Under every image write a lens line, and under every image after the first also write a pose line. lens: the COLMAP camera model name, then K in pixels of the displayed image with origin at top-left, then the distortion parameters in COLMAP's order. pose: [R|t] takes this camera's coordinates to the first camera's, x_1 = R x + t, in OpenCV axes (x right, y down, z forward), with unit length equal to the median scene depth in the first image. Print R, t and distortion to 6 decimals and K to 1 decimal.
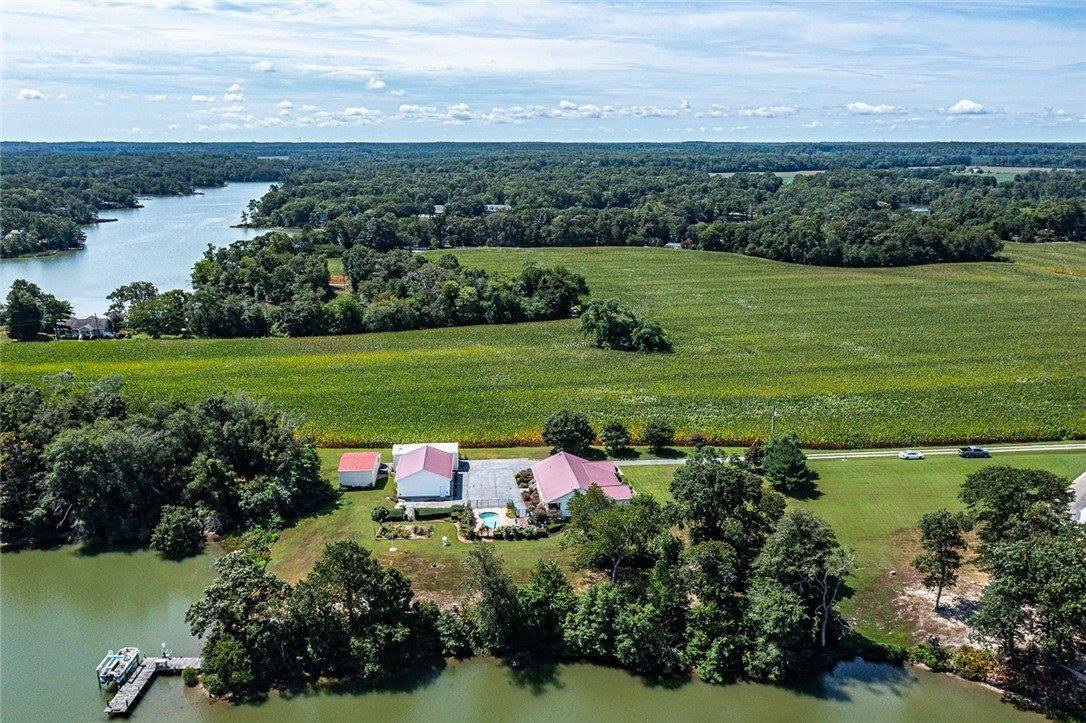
lens RADIAL K [[887.7, 0, 543.0], [0, 887.7, 361.5], [0, 0, 1]] dist [-0.015362, 0.000248]
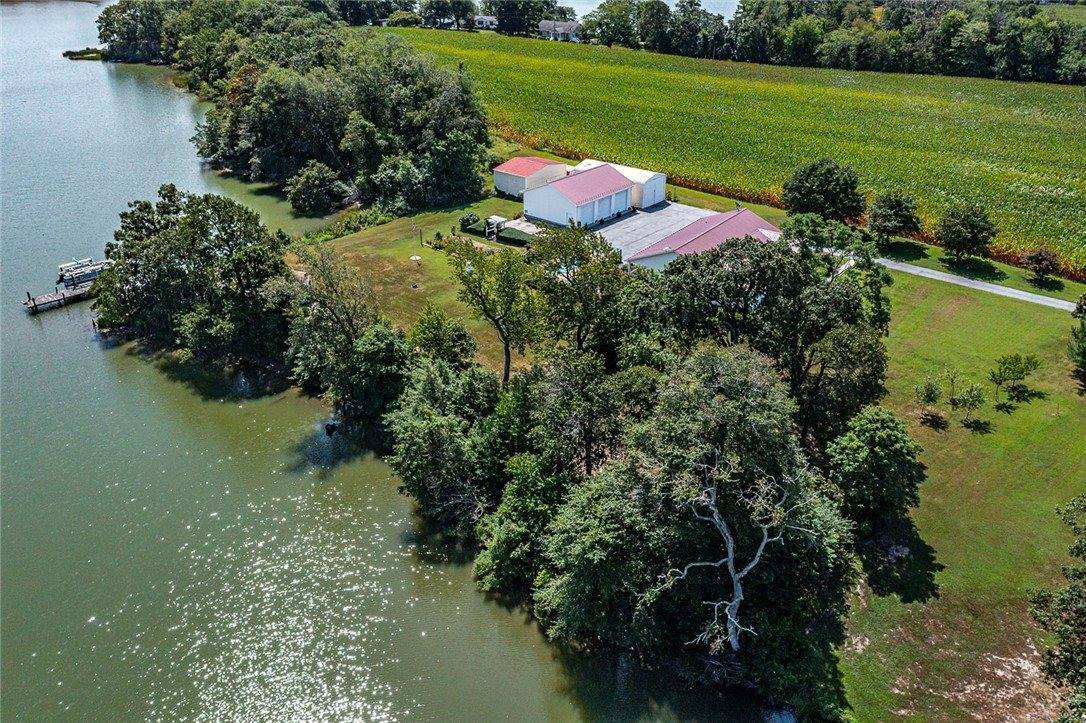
lens RADIAL K [[876.3, 0, 543.0], [0, 876.3, 361.5], [0, 0, 1]] dist [-0.011073, -0.001225]
pose [[0.708001, 0.323813, -0.627598, 0.372015], [-0.167905, 0.940384, 0.295781, 0.045045], [0.685961, -0.104037, 0.720163, 0.448499]]
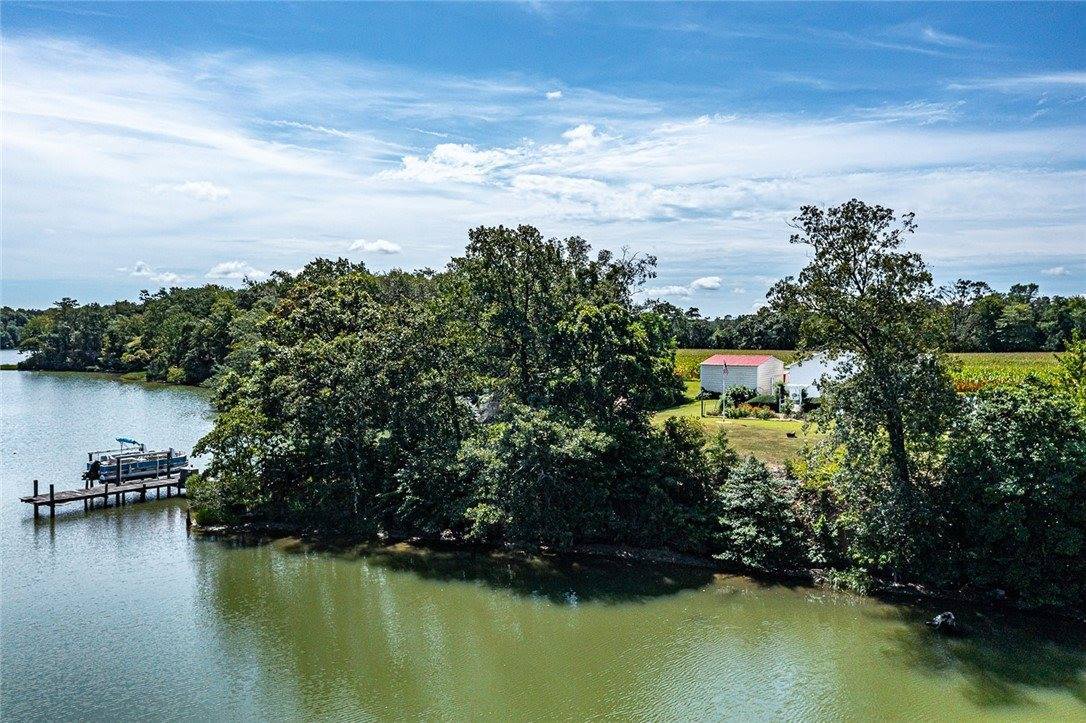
lens RADIAL K [[869.9, 0, 543.0], [0, 869.9, 361.5], [0, 0, 1]] dist [-0.010791, 0.001040]
pose [[0.812206, 0.022171, -0.582949, 0.019213], [-0.142753, 0.976451, -0.161757, 0.235447], [0.565635, 0.214597, 0.796244, 0.499854]]
